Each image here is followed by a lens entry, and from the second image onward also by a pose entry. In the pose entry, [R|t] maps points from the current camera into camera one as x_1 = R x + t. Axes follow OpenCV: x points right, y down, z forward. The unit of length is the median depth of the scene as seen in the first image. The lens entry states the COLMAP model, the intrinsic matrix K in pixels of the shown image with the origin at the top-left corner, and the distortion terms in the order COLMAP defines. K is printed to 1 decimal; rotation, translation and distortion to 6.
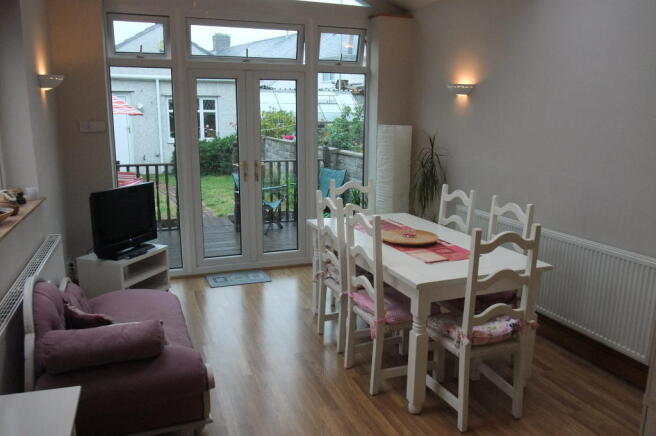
lens RADIAL K [[510.6, 0, 328.8], [0, 510.6, 222.4], [0, 0, 1]] dist [-0.073047, 0.046031]
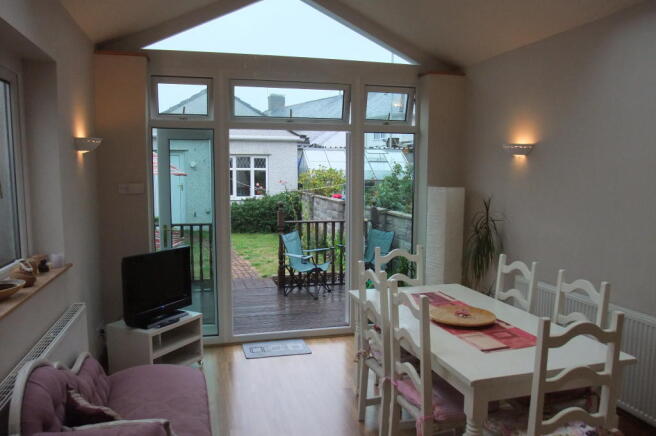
lens RADIAL K [[510.6, 0, 328.8], [0, 510.6, 222.4], [0, 0, 1]] dist [-0.073047, 0.046031]
pose [[0.994888, 0.007122, -0.100730, 0.012980], [-0.017983, 0.994061, -0.107331, -0.027974], [0.099367, 0.108594, 0.989107, 0.076403]]
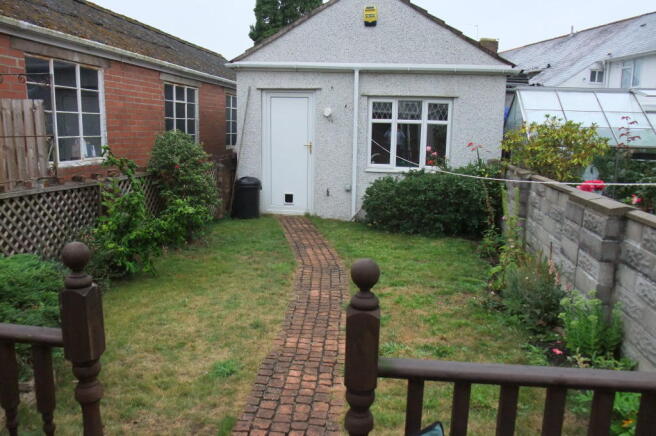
lens RADIAL K [[510.6, 0, 328.8], [0, 510.6, 222.4], [0, 0, 1]] dist [-0.073047, 0.046031]
pose [[0.878080, 0.099371, -0.468082, -0.198442], [-0.114294, 0.993441, -0.003503, -0.303171], [0.464664, 0.056575, 0.883678, 1.483443]]
